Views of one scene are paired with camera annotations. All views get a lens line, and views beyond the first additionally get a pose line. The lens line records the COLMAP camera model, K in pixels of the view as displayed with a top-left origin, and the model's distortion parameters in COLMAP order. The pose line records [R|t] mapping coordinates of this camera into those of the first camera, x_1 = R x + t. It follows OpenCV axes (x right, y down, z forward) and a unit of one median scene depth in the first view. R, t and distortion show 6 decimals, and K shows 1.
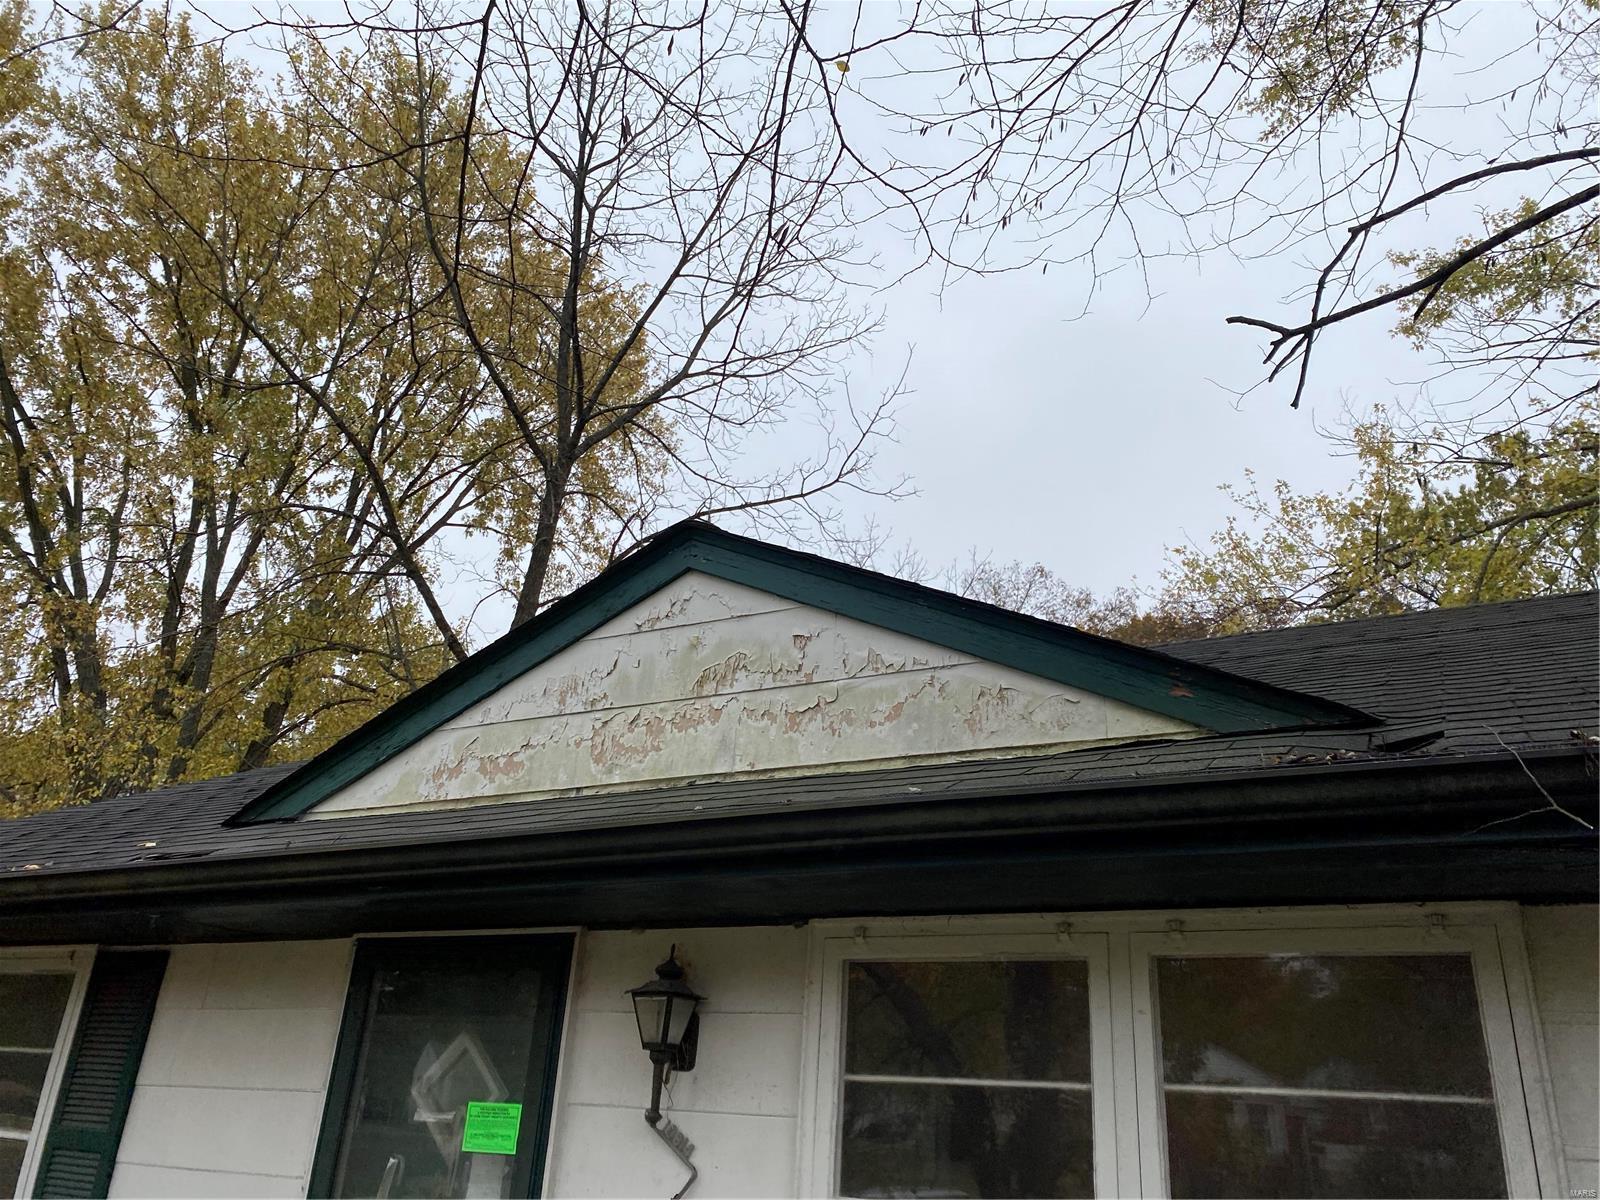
lens RADIAL K [[1229.6, 0, 808.2], [0, 1229.6, 600.4], [0, 0, 1]] dist [0.037386, -0.048713]
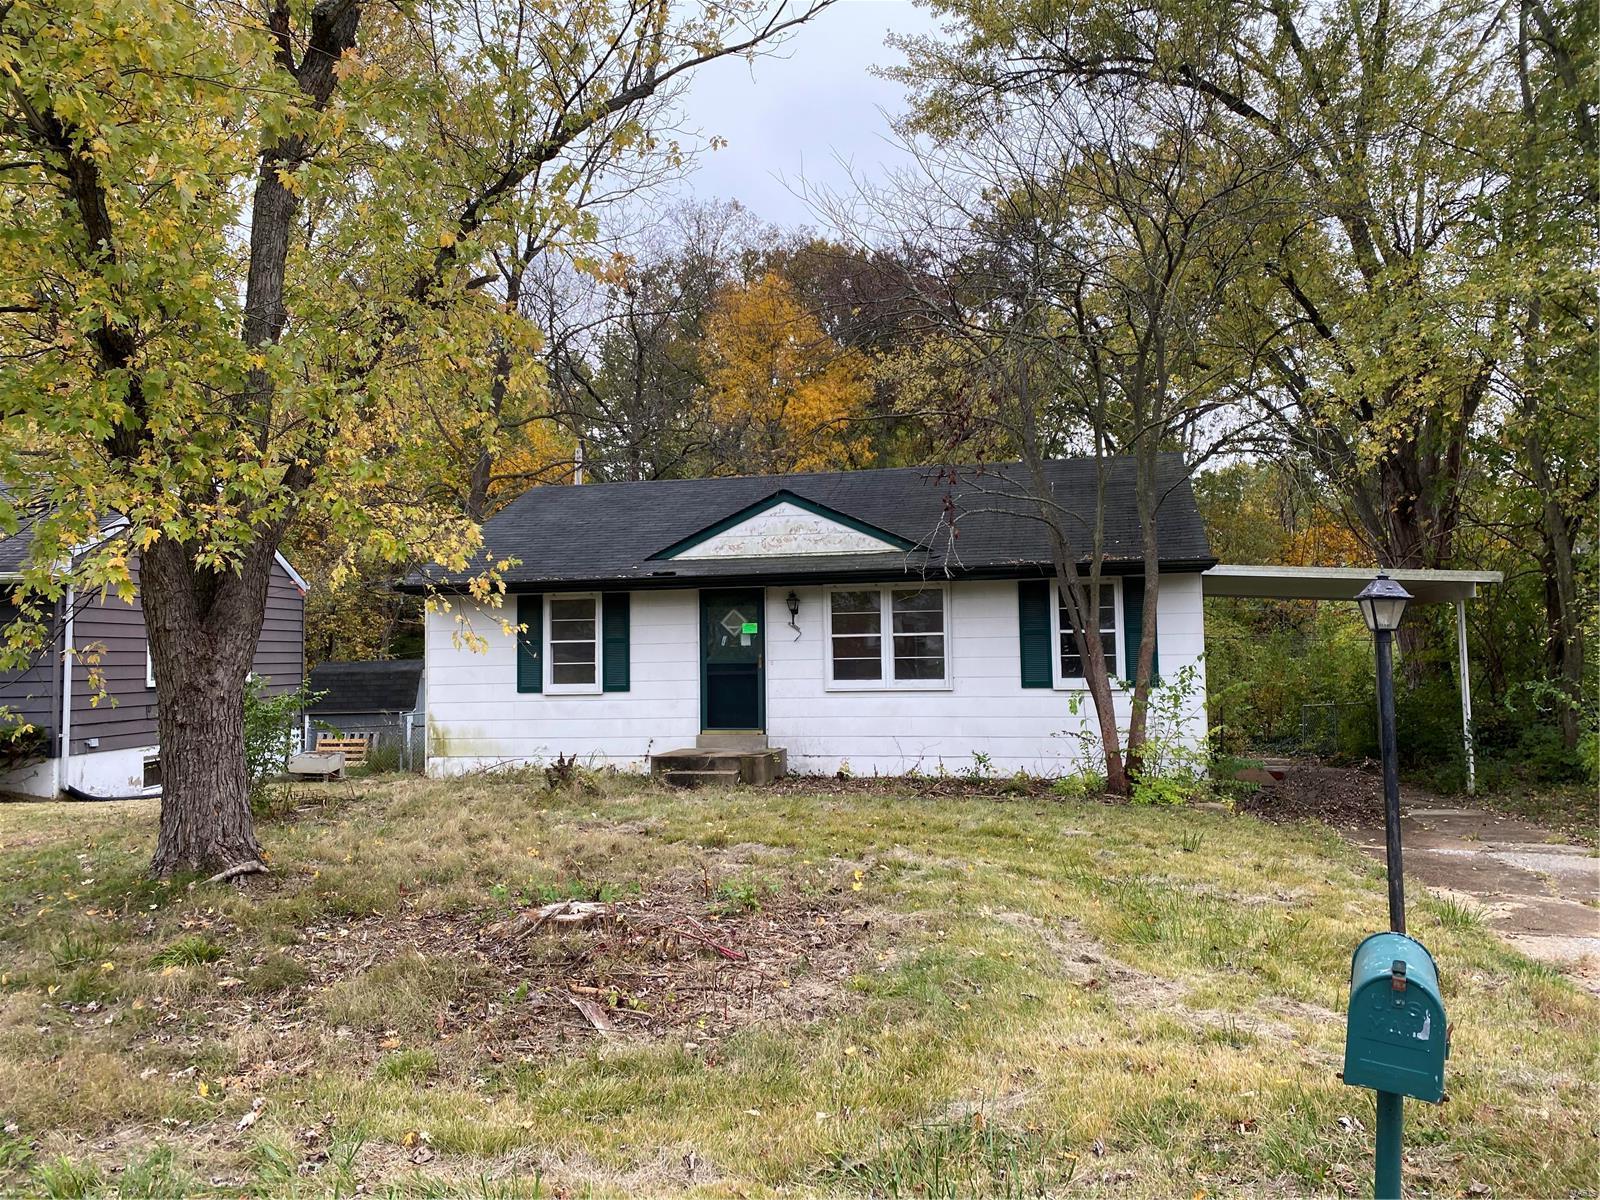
lens RADIAL K [[1229.6, 0, 798.1], [0, 1229.6, 599.0], [0, 0, 1]] dist [0.037386, -0.048713]
pose [[0.963987, -0.050232, 0.261163, -1.167025], [-0.043837, 0.938557, 0.342329, -1.149683], [-0.262313, -0.341450, 0.902554, -2.887419]]
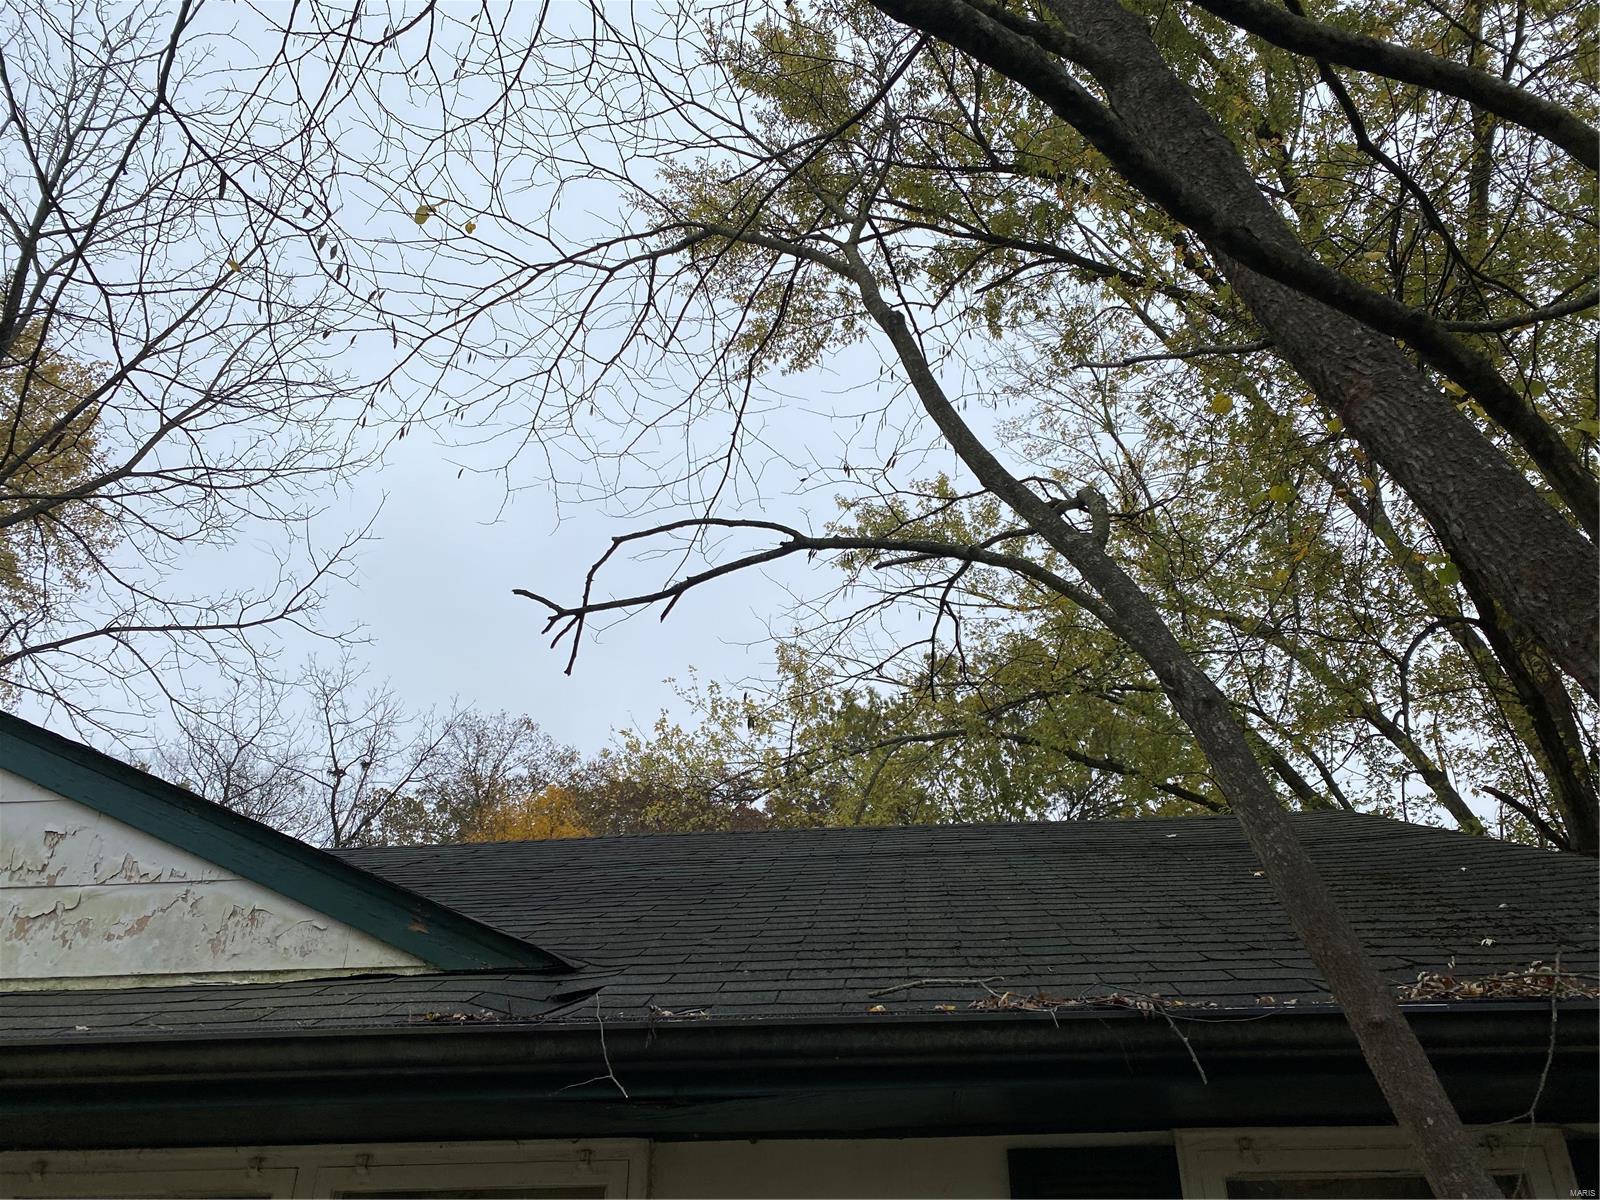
lens RADIAL K [[1229.6, 0, 831.5], [0, 1229.6, 604.3], [0, 0, 1]] dist [0.037386, -0.048713]
pose [[0.907857, 0.153139, 0.390313, 0.132176], [-0.105600, 0.984417, -0.140613, -0.070205], [-0.405764, 0.086440, 0.909881, -0.112960]]
